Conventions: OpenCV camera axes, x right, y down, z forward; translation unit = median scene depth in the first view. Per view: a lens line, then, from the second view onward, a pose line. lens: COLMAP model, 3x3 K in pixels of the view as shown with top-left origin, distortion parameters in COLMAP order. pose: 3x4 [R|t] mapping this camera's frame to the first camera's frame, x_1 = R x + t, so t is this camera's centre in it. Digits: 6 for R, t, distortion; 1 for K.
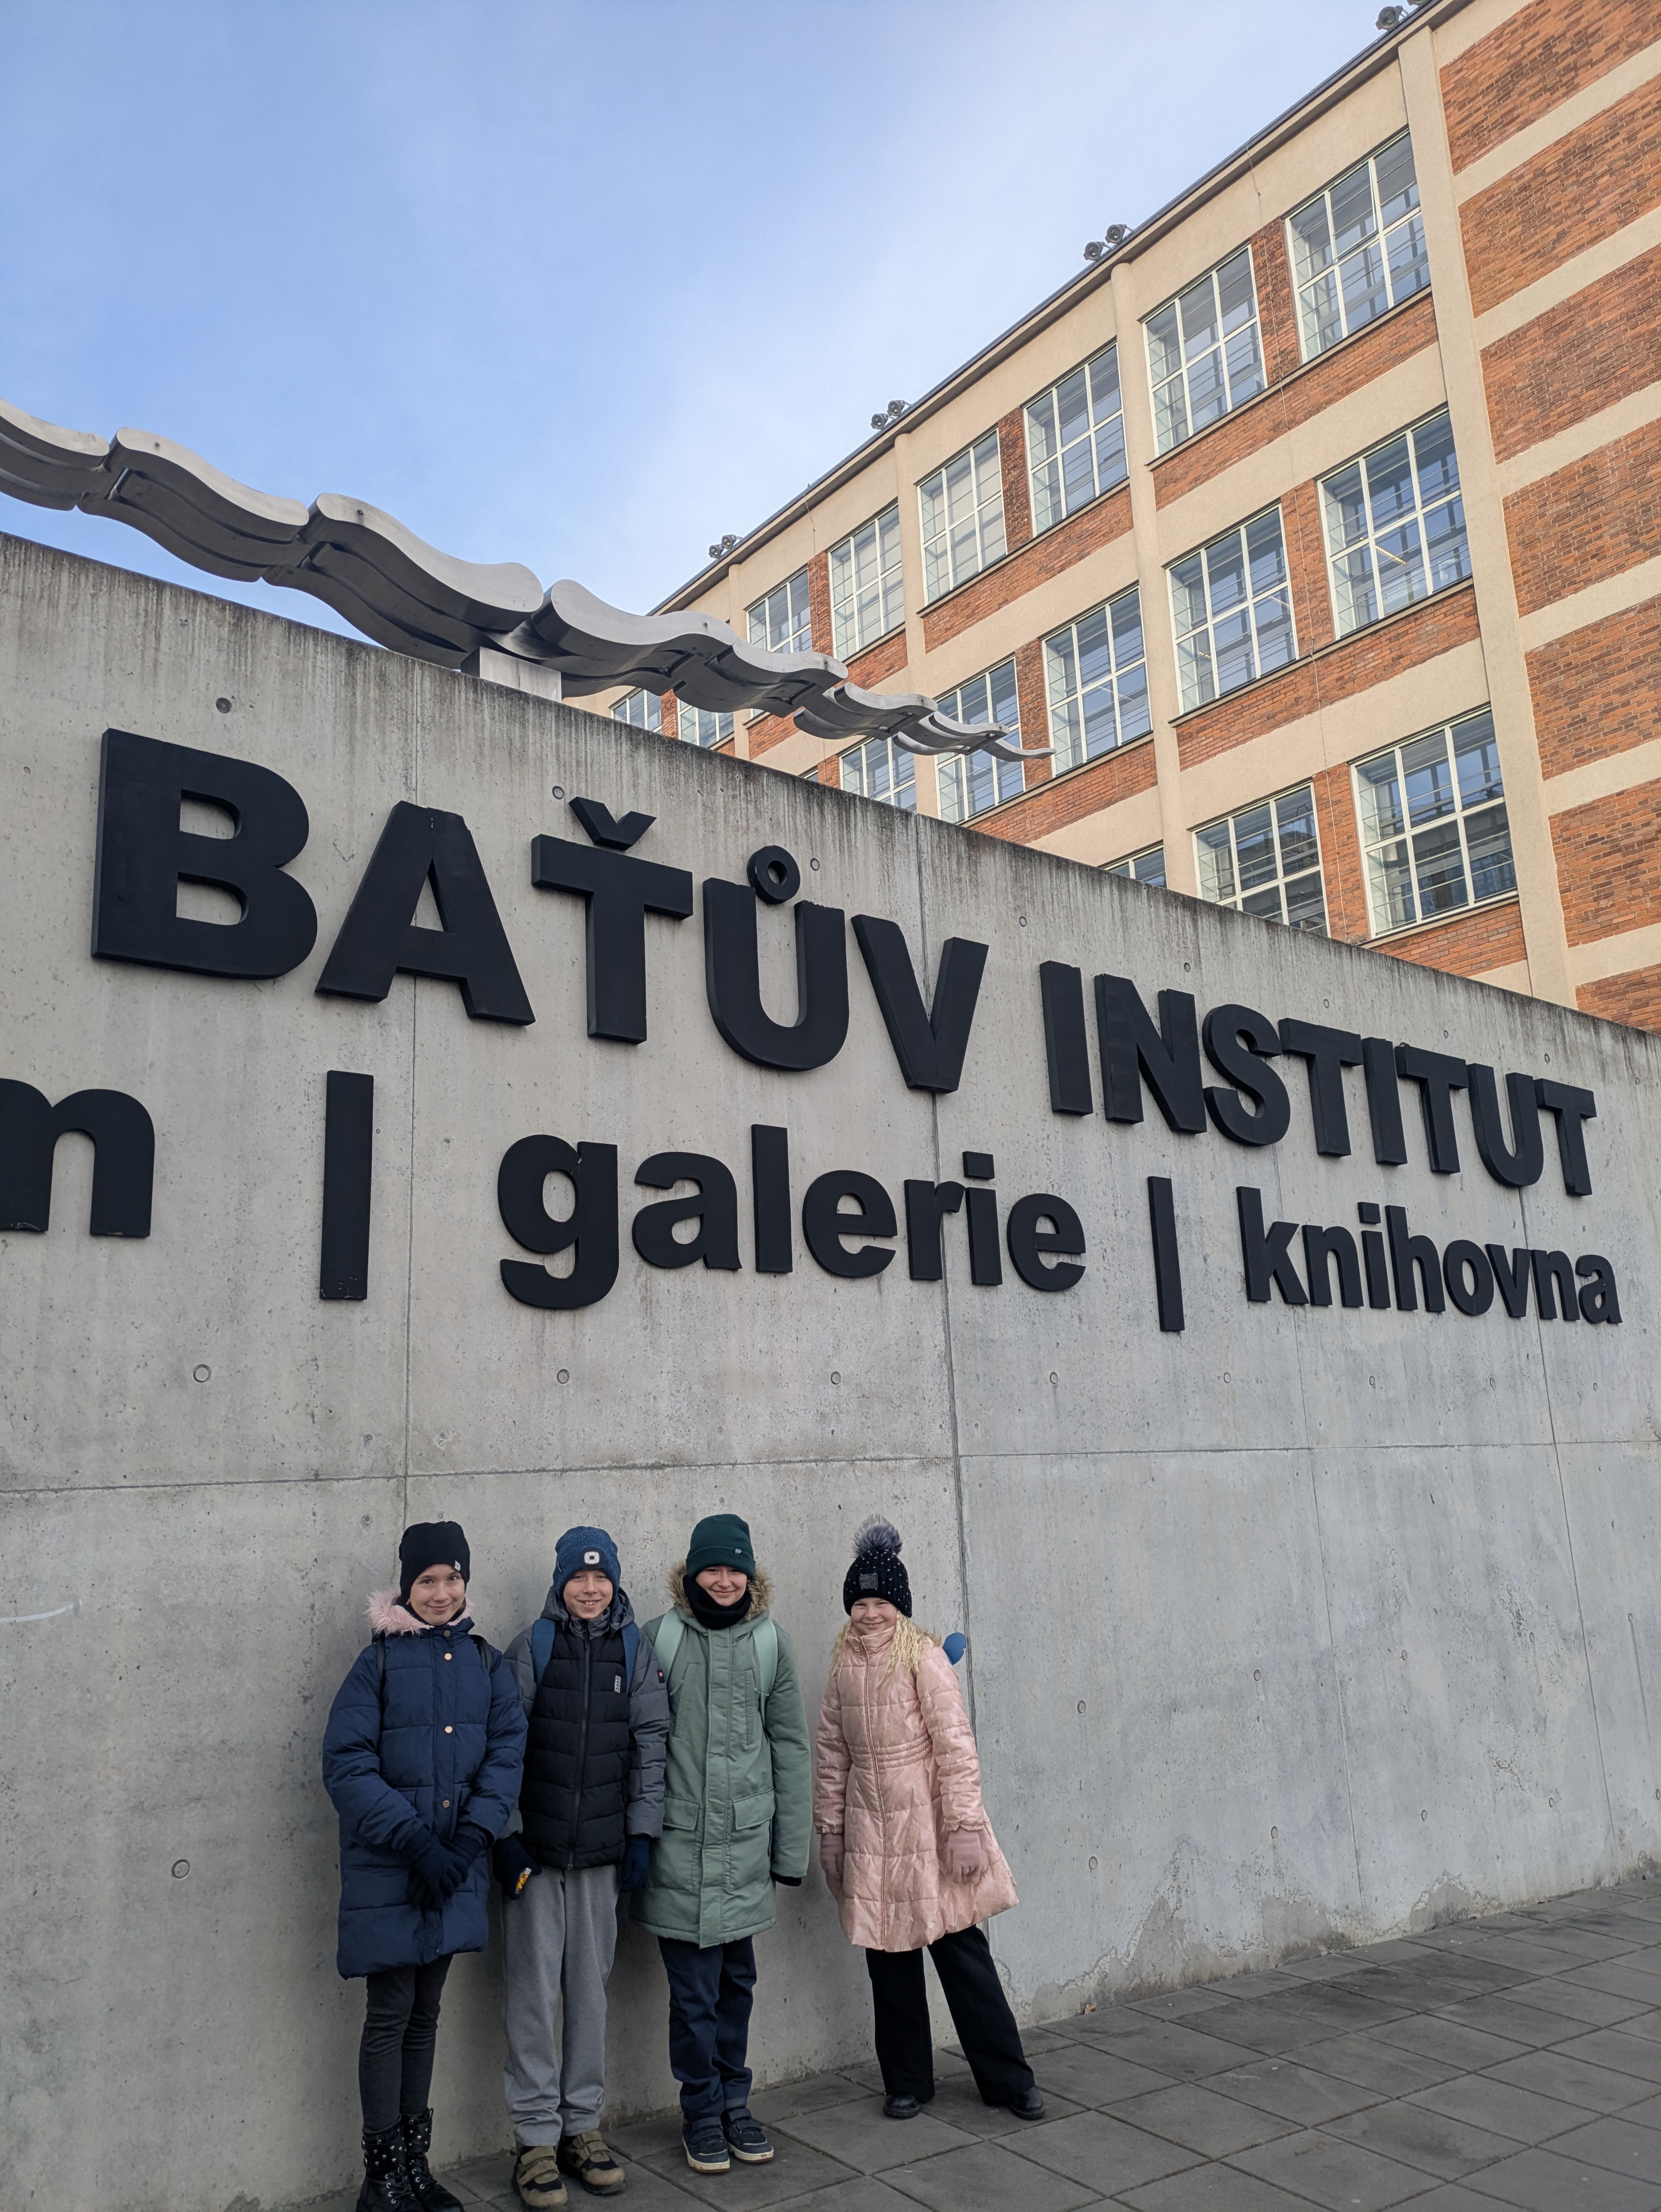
lens RADIAL K [[1632.5, 0, 830.5], [0, 1632.5, 1106.0], [0, 0, 1]] dist [0.061268, -0.066850]
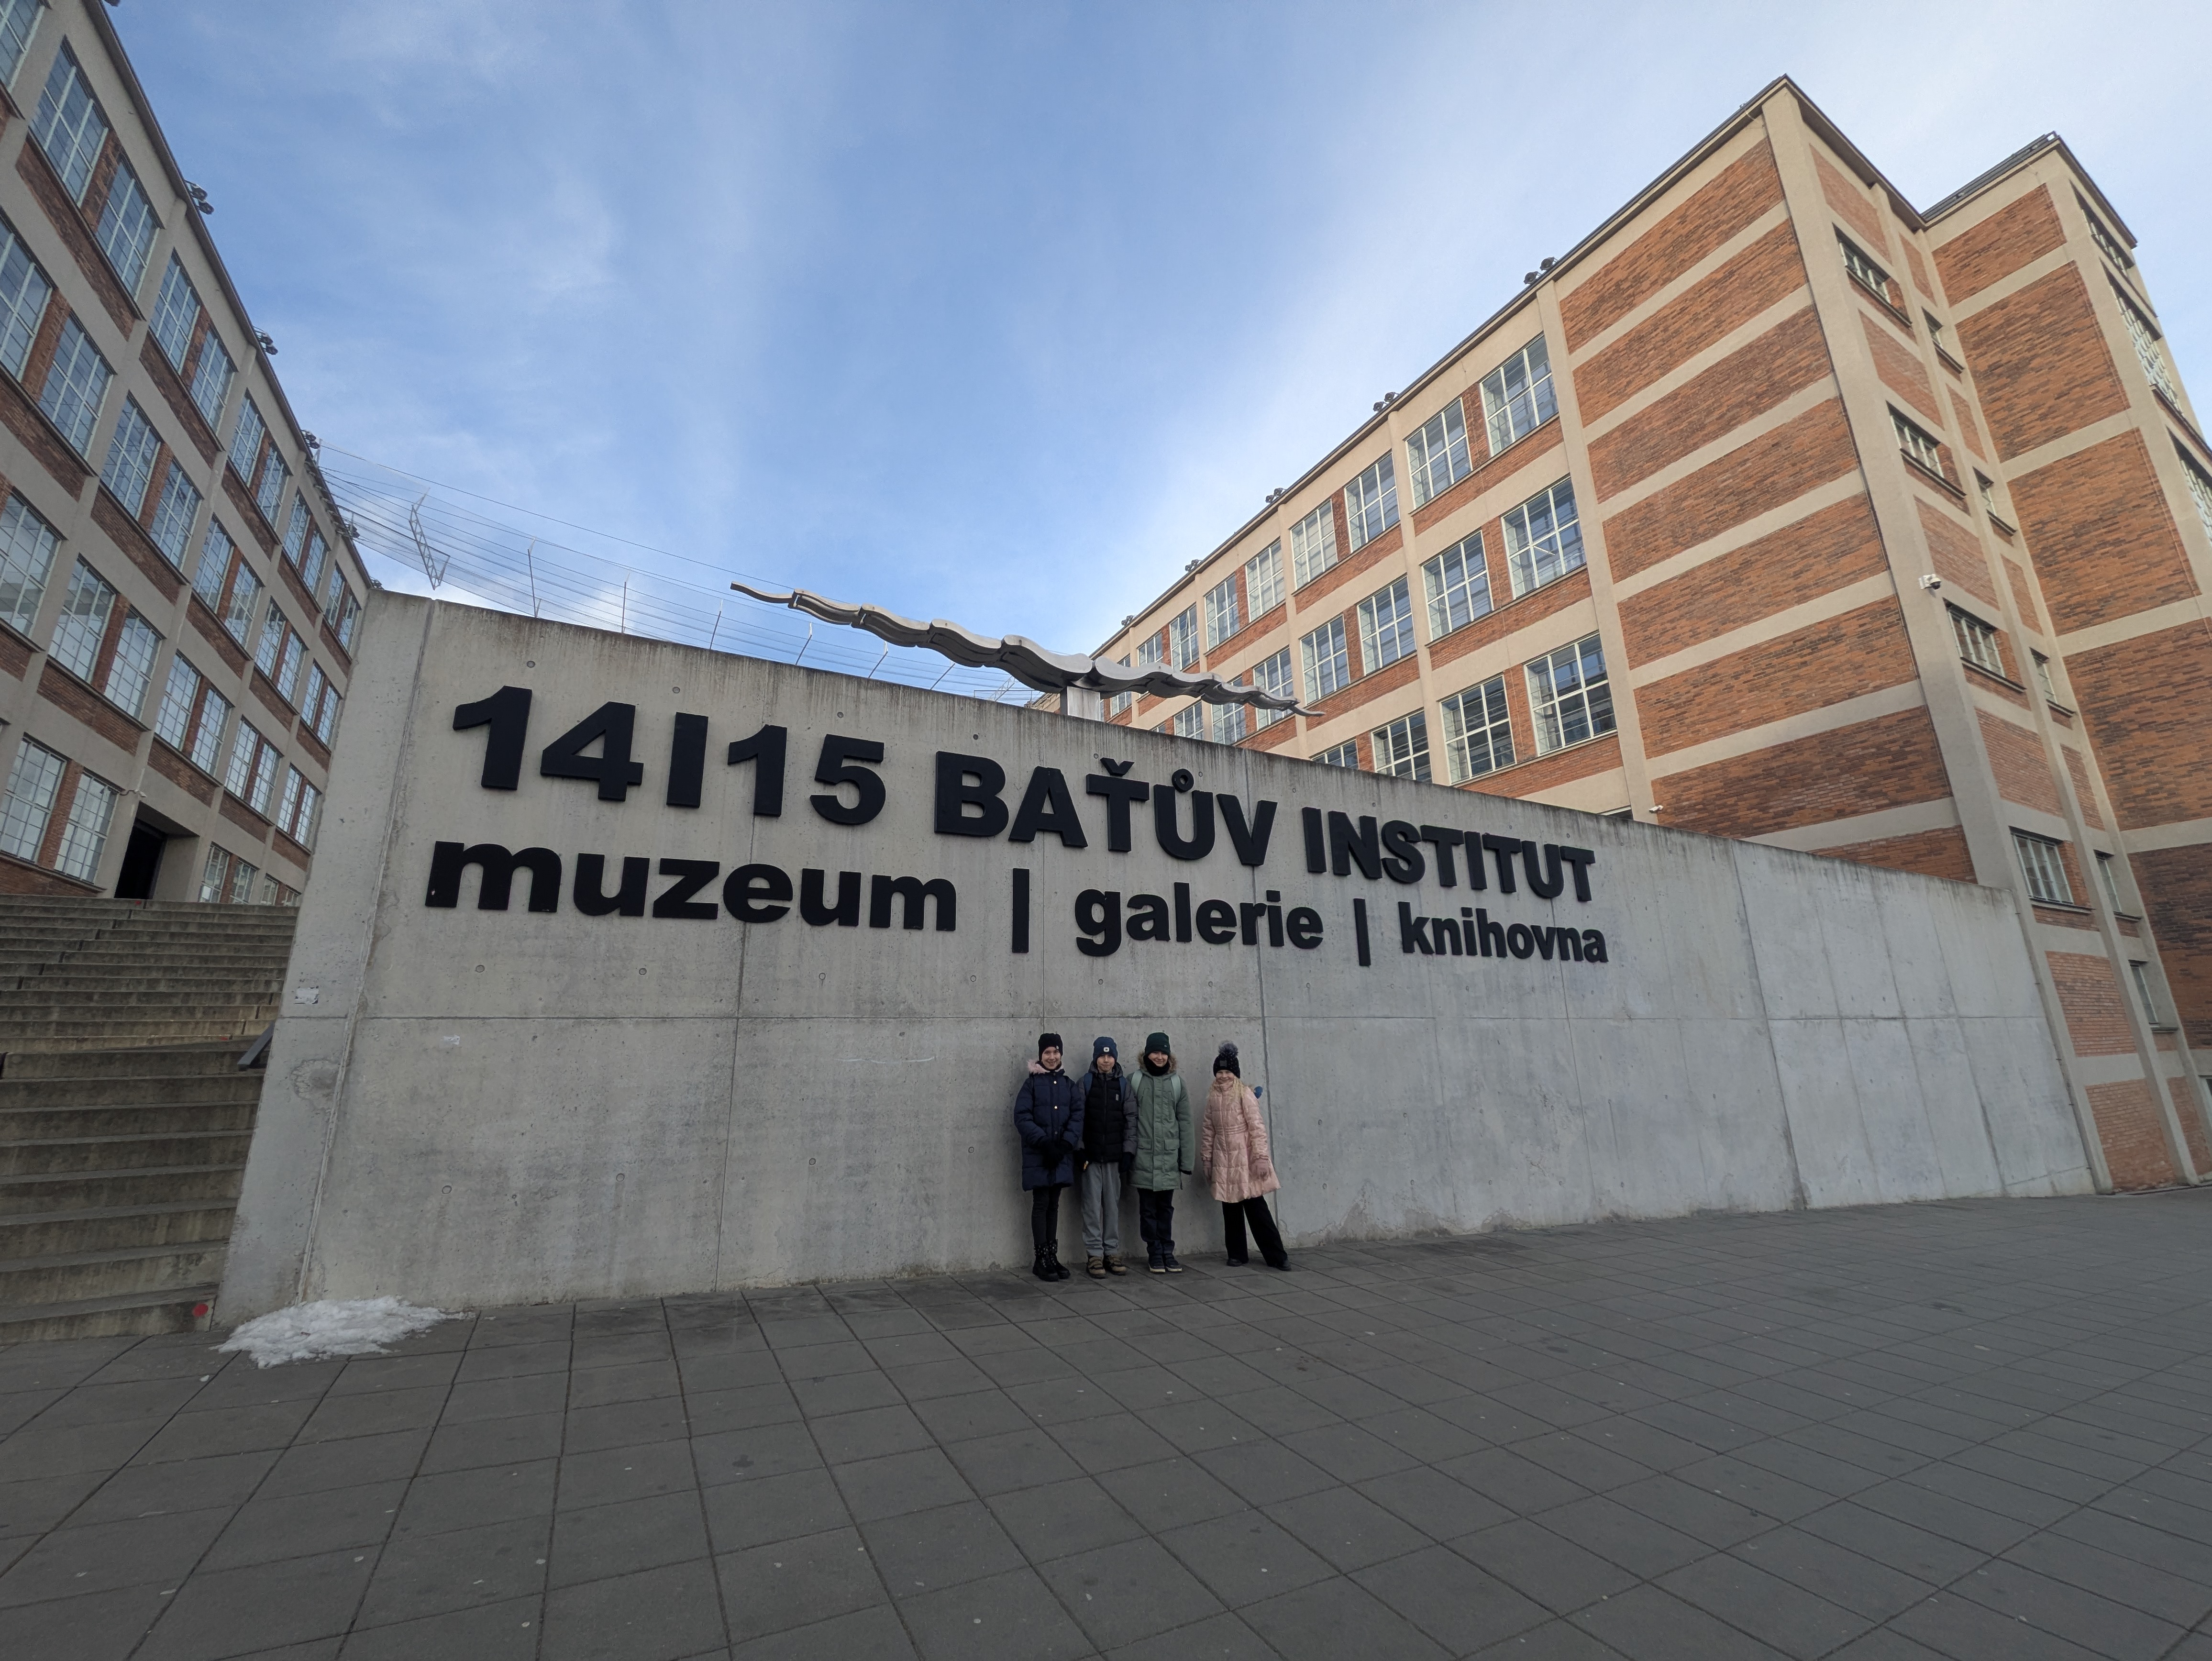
lens RADIAL K [[867.0, 0, 1106.0], [0, 867.0, 830.5], [0, 0, 1]] dist [-0.001326, -0.000106]
pose [[0.983981, -0.021811, -0.176935, 0.068018], [0.019008, 0.999666, -0.017519, -0.037305], [0.177258, 0.013875, 0.984067, -0.261796]]
